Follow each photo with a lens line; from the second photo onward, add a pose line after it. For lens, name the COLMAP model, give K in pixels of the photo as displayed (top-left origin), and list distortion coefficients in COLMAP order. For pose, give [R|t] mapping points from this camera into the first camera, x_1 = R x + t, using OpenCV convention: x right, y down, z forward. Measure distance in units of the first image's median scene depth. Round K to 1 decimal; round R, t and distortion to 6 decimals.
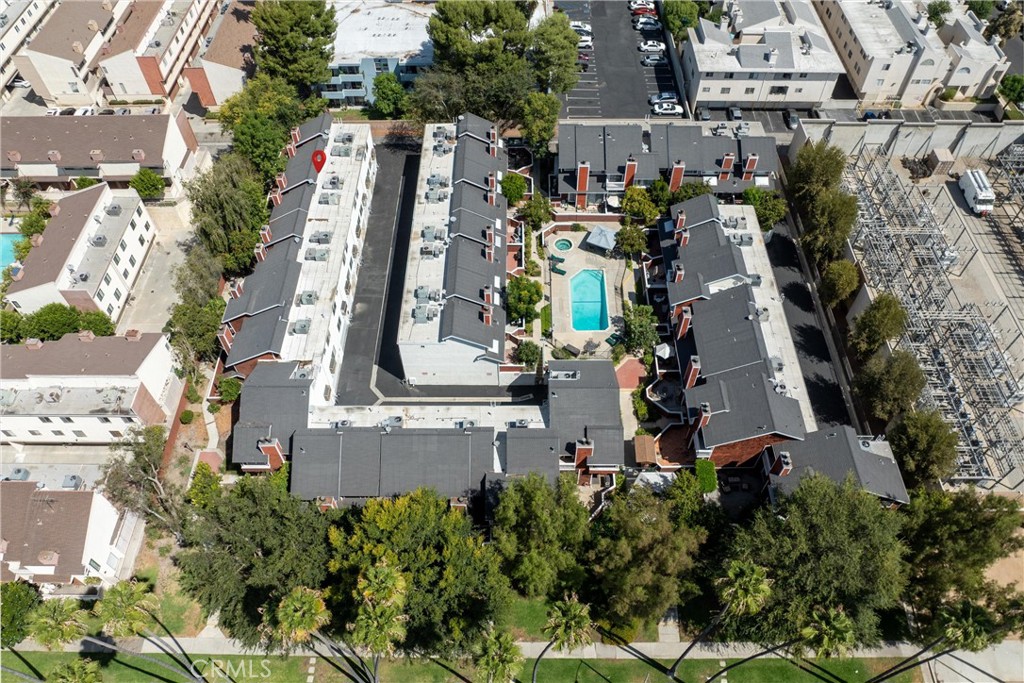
lens RADIAL K [[717.4, 0, 508.8], [0, 717.4, 368.3], [0, 0, 1]] dist [-0.049093, 0.021003]
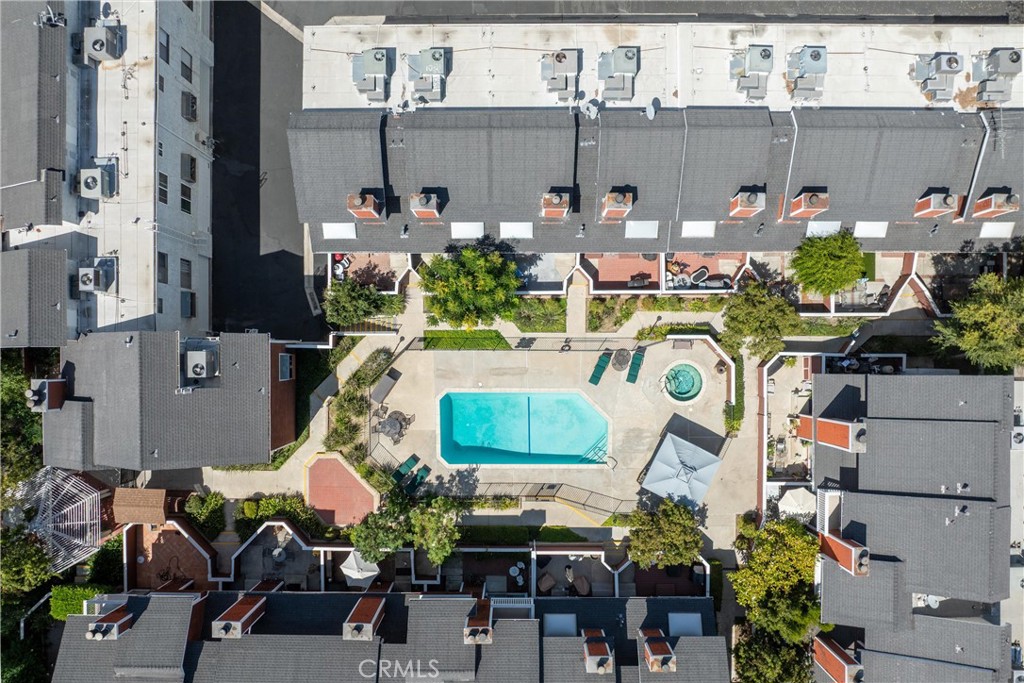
lens RADIAL K [[717.4, 0, 508.0], [0, 717.4, 346.2], [0, 0, 1]] dist [-0.049093, 0.021003]
pose [[0.012191, 0.999858, 0.011632, 0.046373], [-0.796890, 0.002688, 0.604119, -0.354286], [0.604002, -0.016634, 0.796809, 0.561982]]
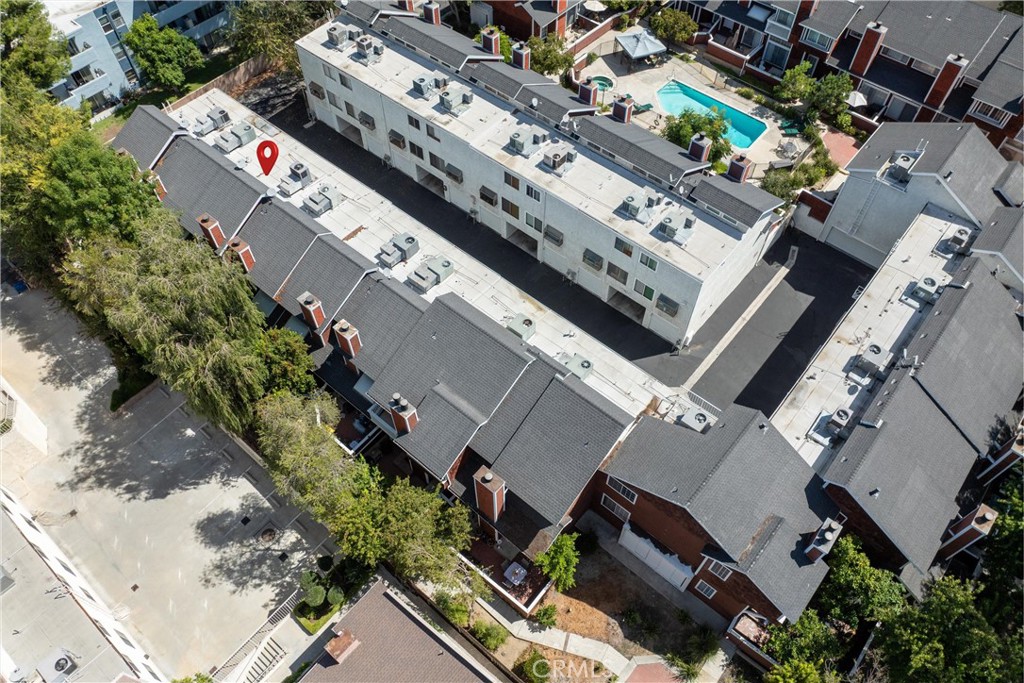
lens RADIAL K [[717.4, 0, 500.8], [0, 717.4, 362.4], [0, 0, 1]] dist [-0.049093, 0.021003]
pose [[0.648638, -0.632260, 0.423693, -0.442139], [0.611697, 0.764311, 0.204096, -0.164130], [-0.452875, 0.126788, 0.882513, 0.464356]]
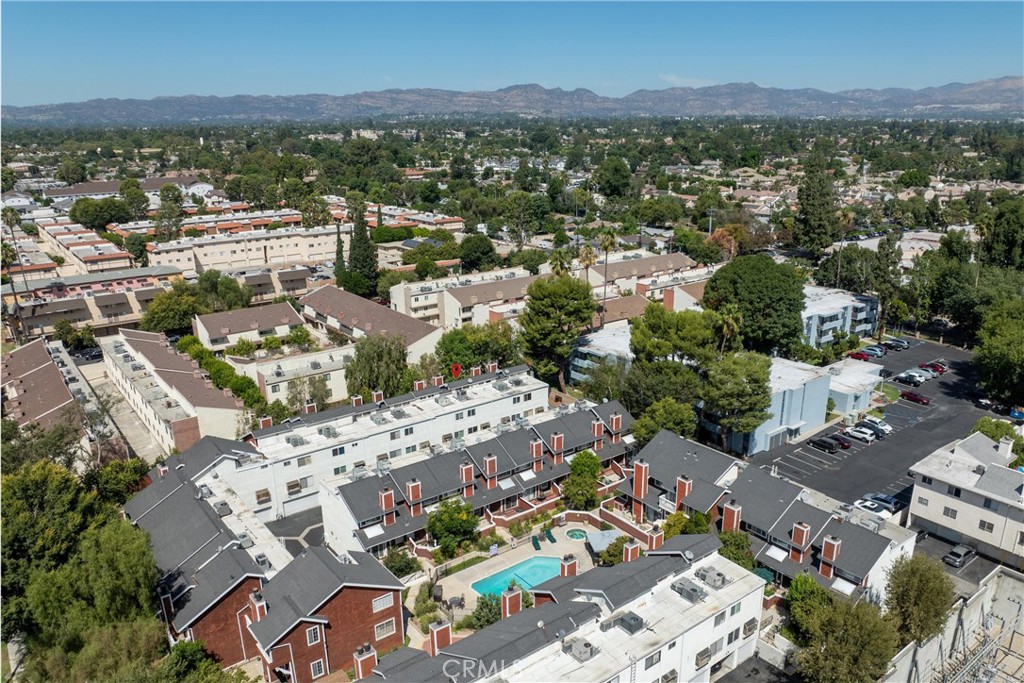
lens RADIAL K [[765.4, 0, 518.8], [0, 765.4, 347.1], [0, 0, 1]] dist [-0.053477, -0.001824]
pose [[0.619689, 0.234207, -0.749088, 0.641218], [-0.631837, 0.715056, -0.299126, -0.020085], [0.465583, 0.658666, 0.591093, 0.294798]]
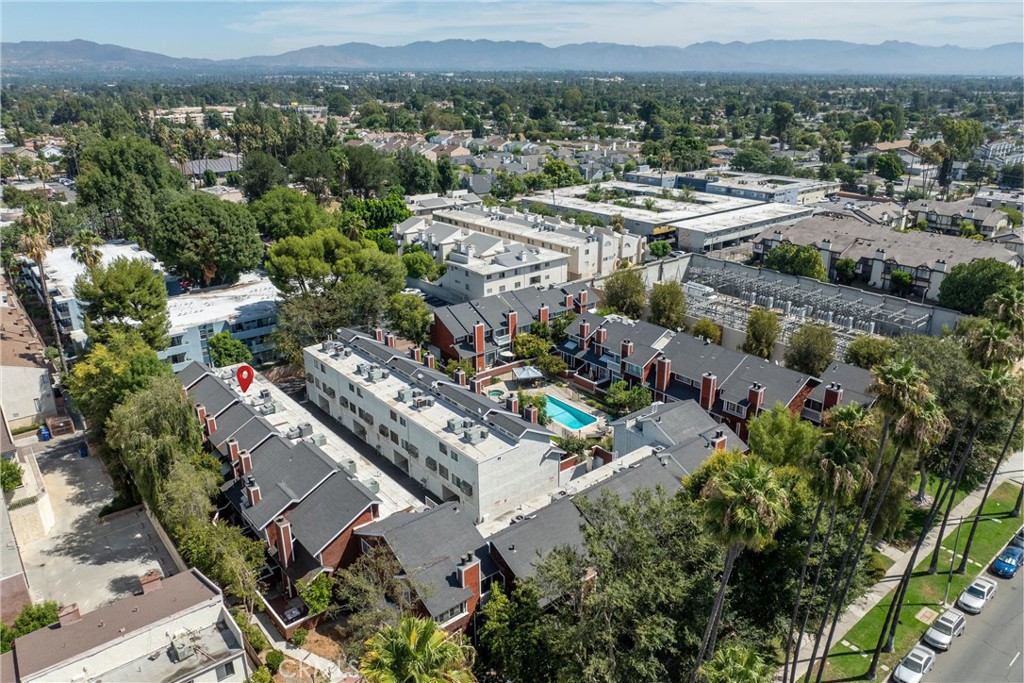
lens RADIAL K [[717.4, 0, 509.1], [0, 717.4, 341.8], [0, 0, 1]] dist [-0.049093, 0.021003]
pose [[0.766985, -0.218436, 0.603340, -0.507491], [0.514880, 0.770634, -0.375528, 0.164177], [-0.382926, 0.598672, 0.703533, 0.221396]]
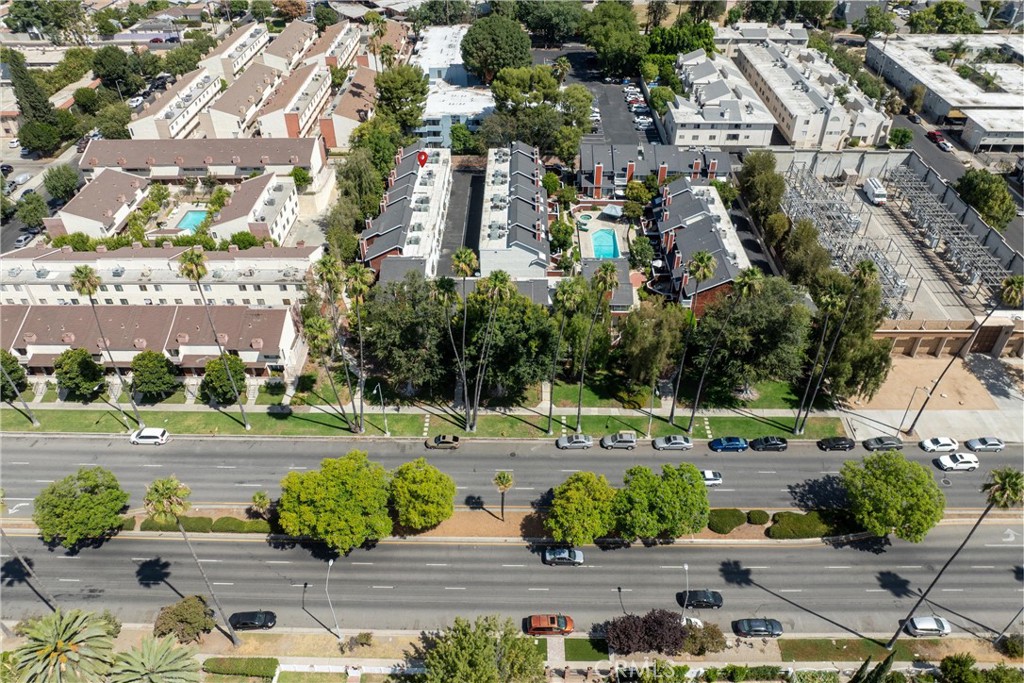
lens RADIAL K [[717.4, 0, 508.2], [0, 717.4, 342.1], [0, 0, 1]] dist [-0.049093, 0.021003]
pose [[0.999956, 0.006486, -0.006840, -0.067892], [-0.008039, 0.965738, -0.259393, 0.438982], [0.004923, 0.259437, 0.965748, -0.322127]]
